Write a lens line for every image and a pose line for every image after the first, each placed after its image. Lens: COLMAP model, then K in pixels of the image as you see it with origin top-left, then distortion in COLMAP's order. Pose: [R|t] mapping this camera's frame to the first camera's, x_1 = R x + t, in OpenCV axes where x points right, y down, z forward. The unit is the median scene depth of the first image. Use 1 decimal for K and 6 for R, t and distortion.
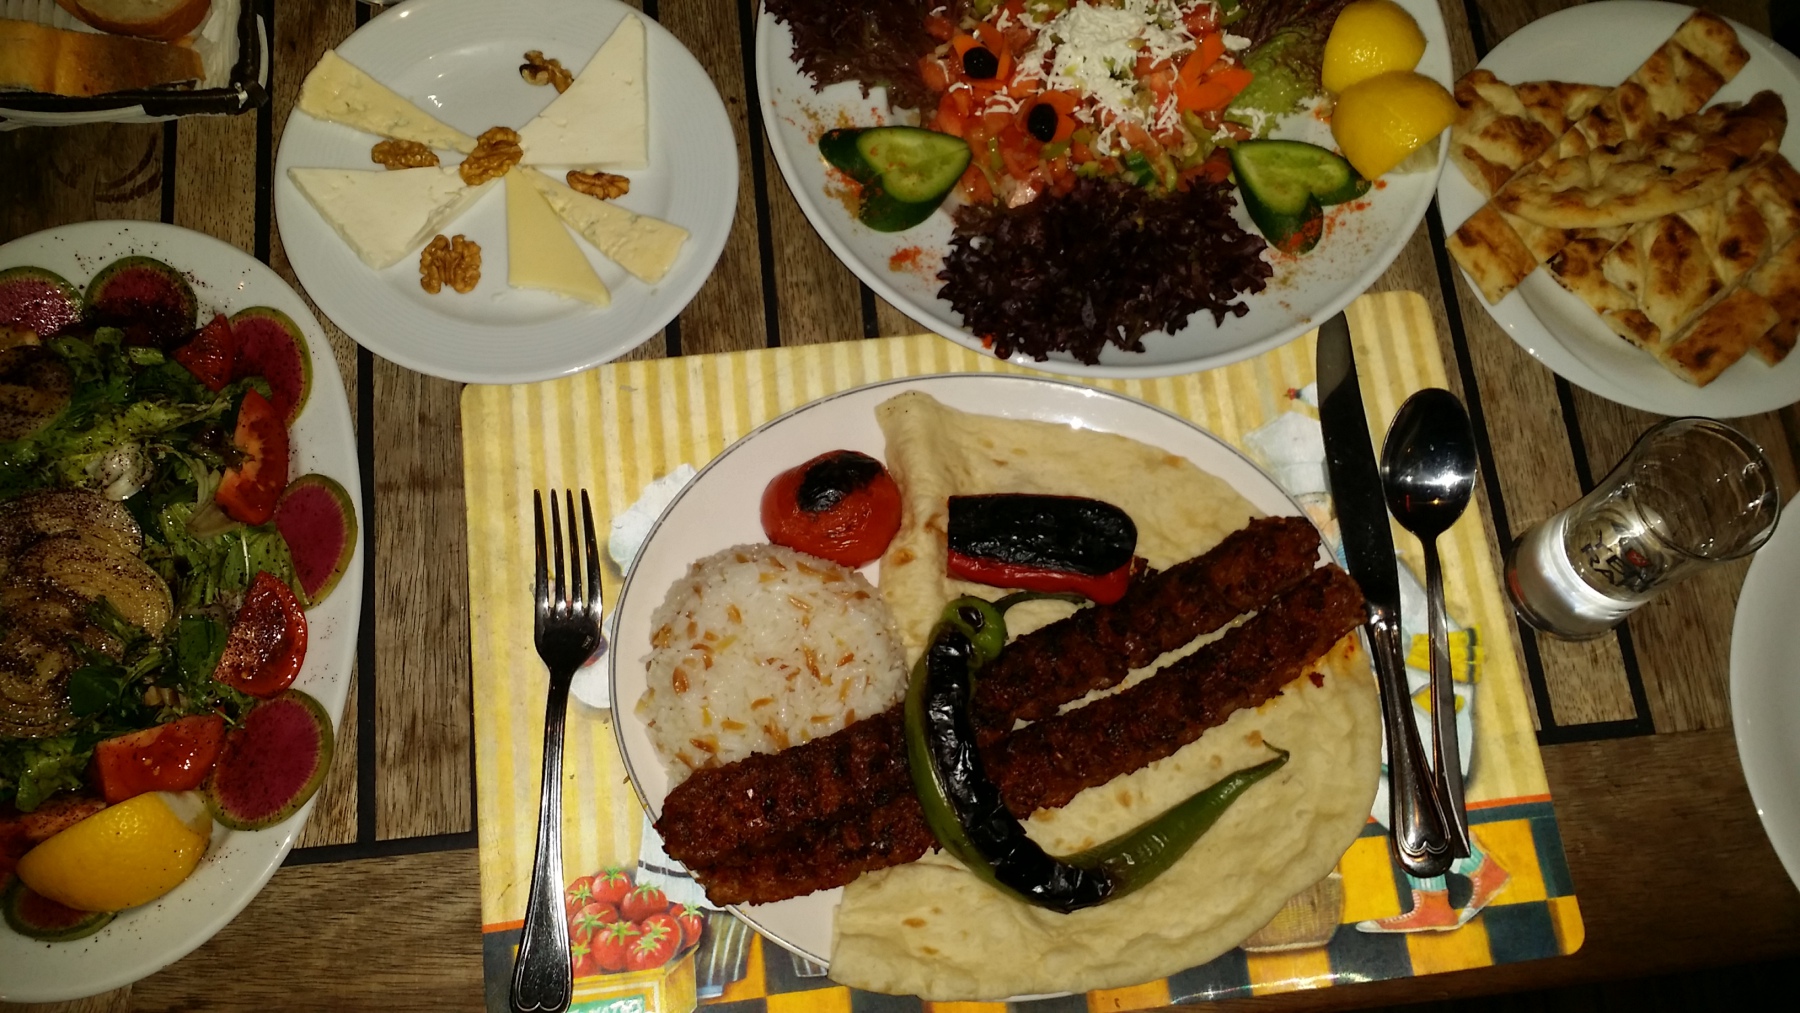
lens RADIAL K [[1618.5, 0, 890.1], [0, 1618.5, 477.1], [0, 0, 1]] dist [0.115132, -0.278037]
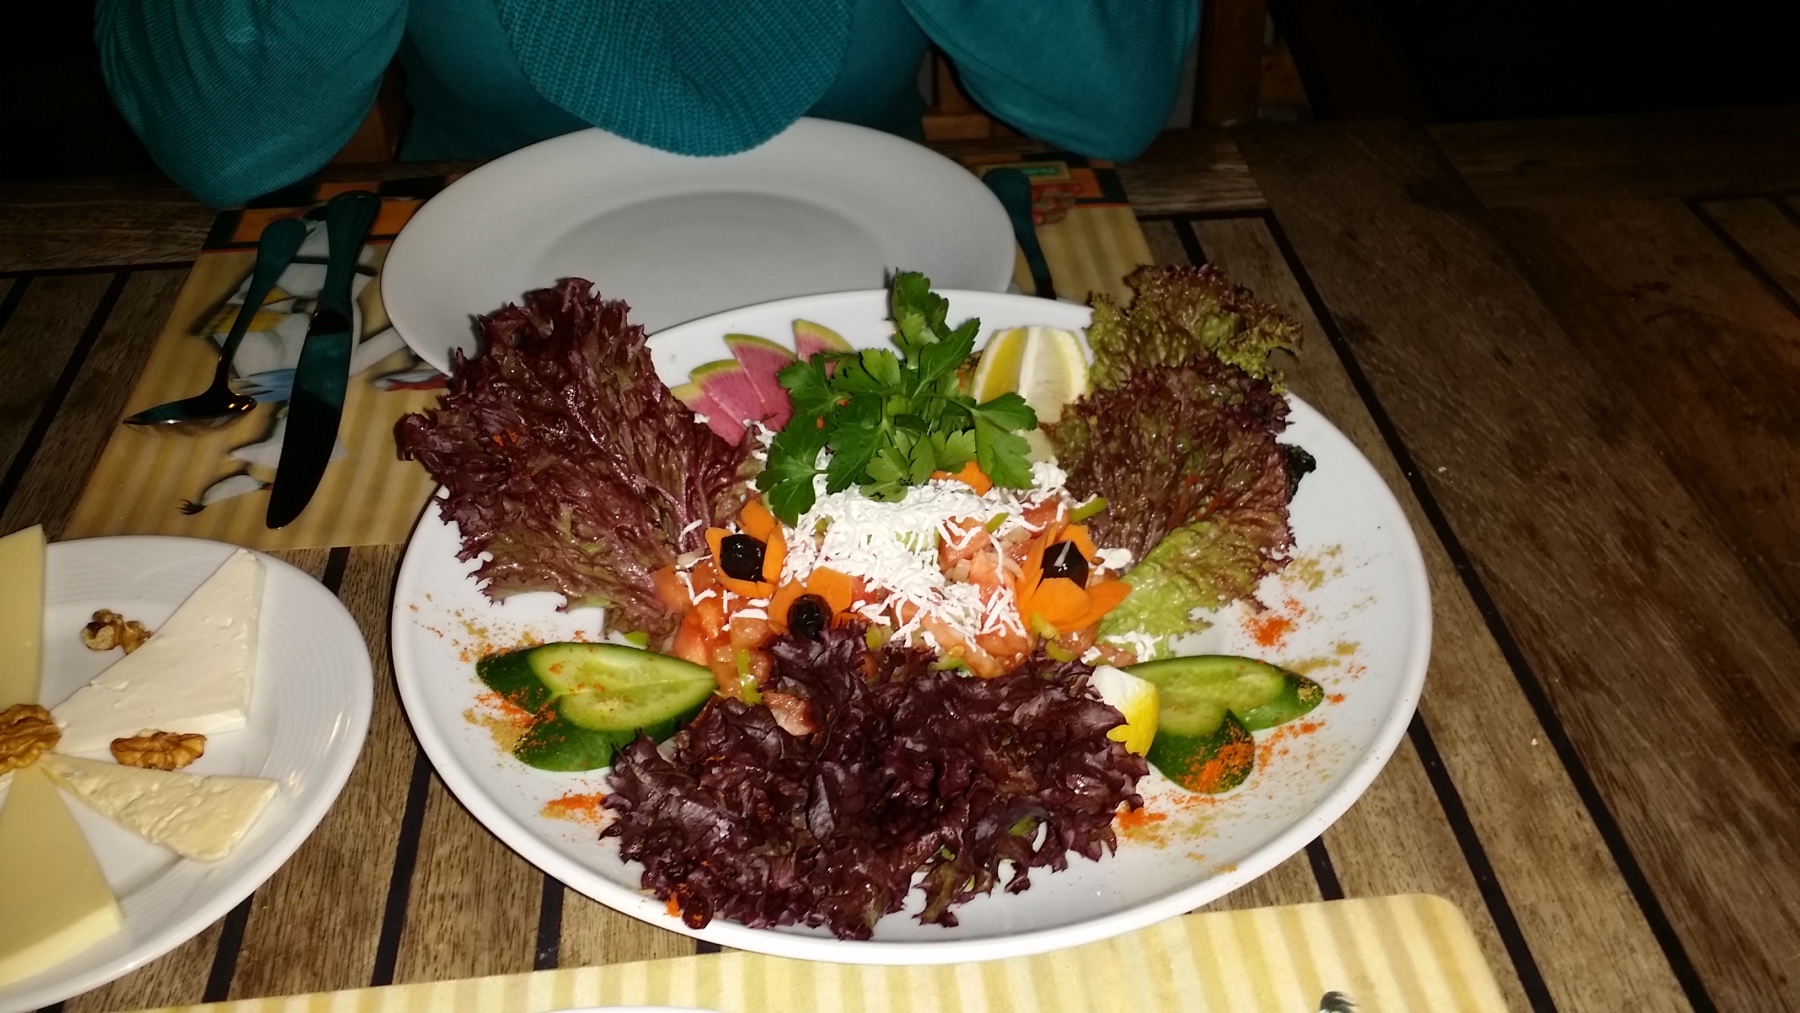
lens RADIAL K [[1650.0, 0, 887.6], [0, 1650.0, 510.7], [0, 0, 1]] dist [0.113111, -0.293350]
pose [[0.998111, -0.035232, -0.050332, 0.158399], [0.001848, 0.836074, -0.548614, 0.114897], [0.061410, 0.547484, 0.834560, 0.402204]]
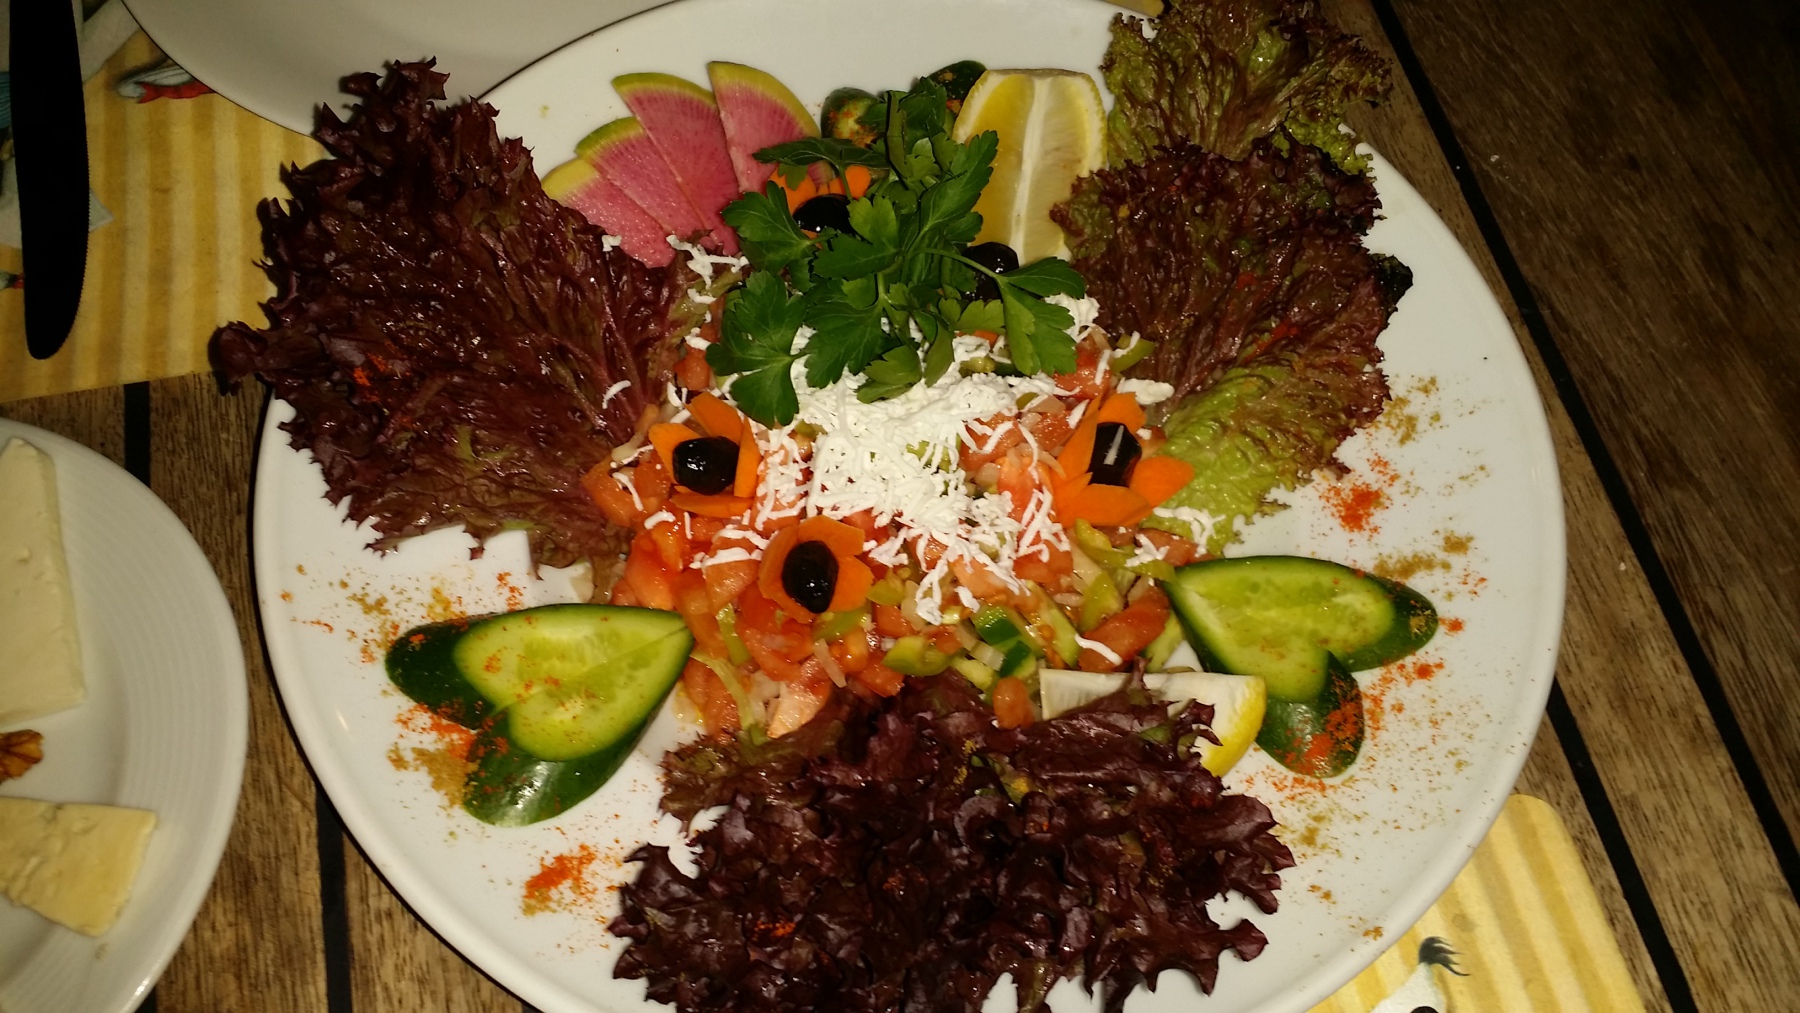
lens RADIAL K [[1650.0, 0, 887.6], [0, 1650.0, 510.7], [0, 0, 1]] dist [0.113111, -0.293350]
pose [[0.993527, -0.103919, 0.045884, 0.094419], [0.110146, 0.980072, -0.165310, -0.144482], [-0.027791, 0.169294, 0.985174, 0.458560]]
